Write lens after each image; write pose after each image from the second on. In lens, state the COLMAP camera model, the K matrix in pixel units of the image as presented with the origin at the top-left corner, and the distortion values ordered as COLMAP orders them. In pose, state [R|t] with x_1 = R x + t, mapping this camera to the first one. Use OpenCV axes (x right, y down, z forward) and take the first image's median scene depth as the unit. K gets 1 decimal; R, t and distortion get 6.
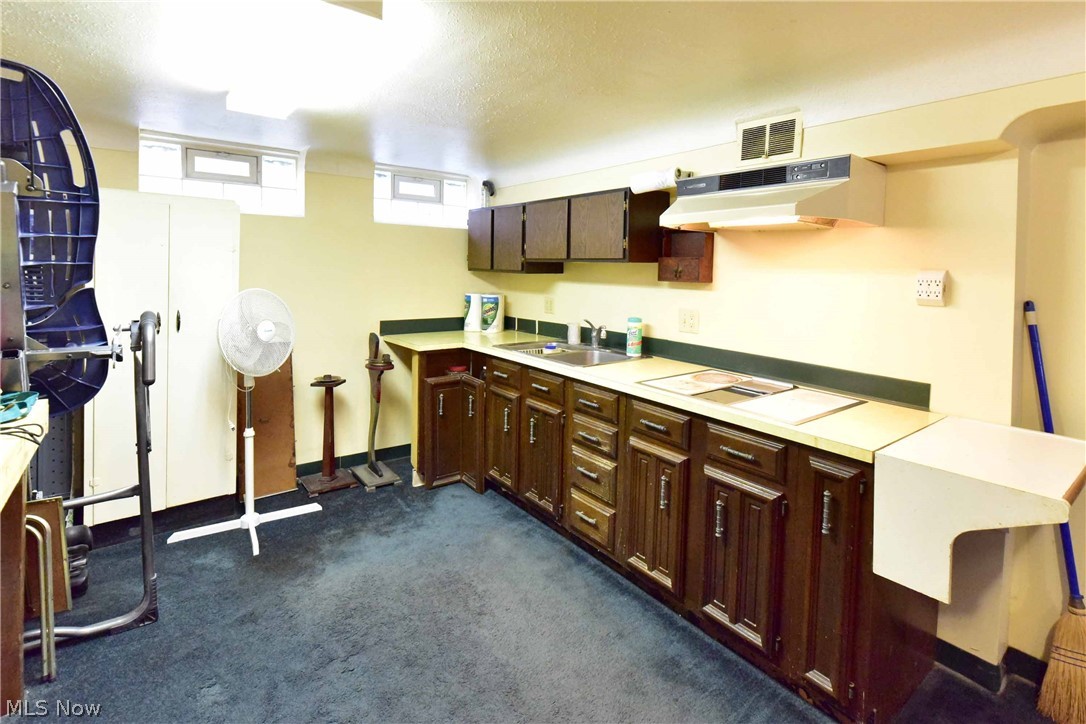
lens RADIAL K [[522.9, 0, 542.0], [0, 522.9, 299.0], [0, 0, 1]] dist [-0.003445, -0.000331]
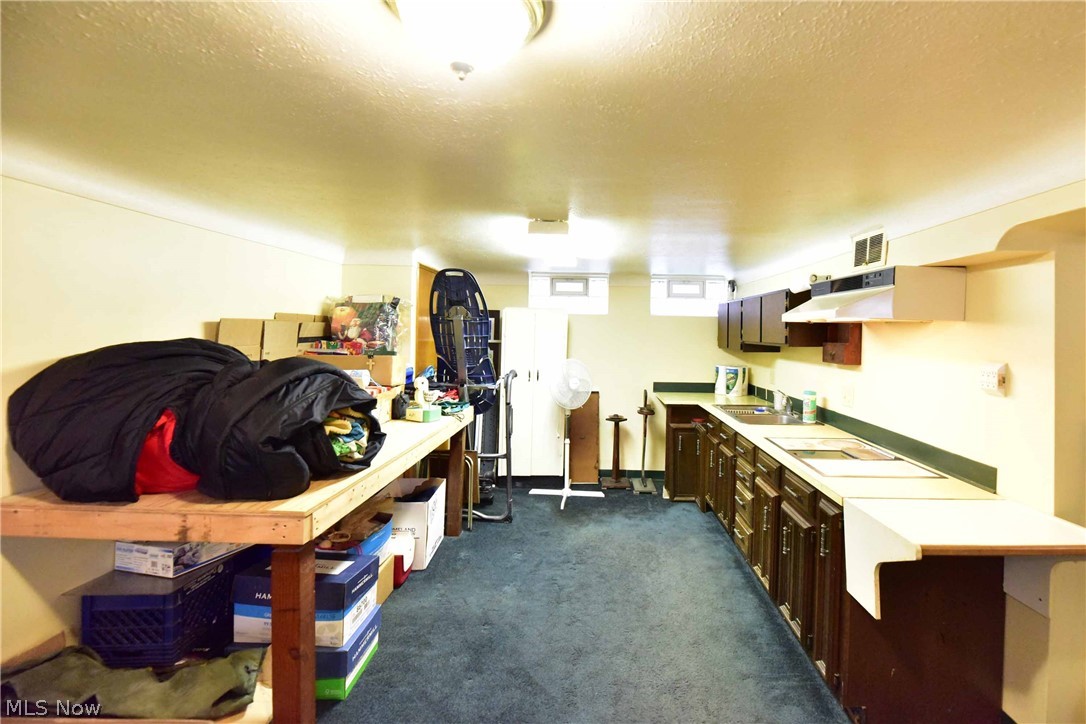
lens RADIAL K [[439.9, 0, 553.8], [0, 439.9, 352.4], [0, 0, 1]] dist [-0.000493, -0.000554]
pose [[0.763917, 0.016637, -0.645100, 0.384718], [-0.034129, 0.999310, -0.014643, -0.019291], [0.644411, 0.033202, 0.763958, -0.175963]]
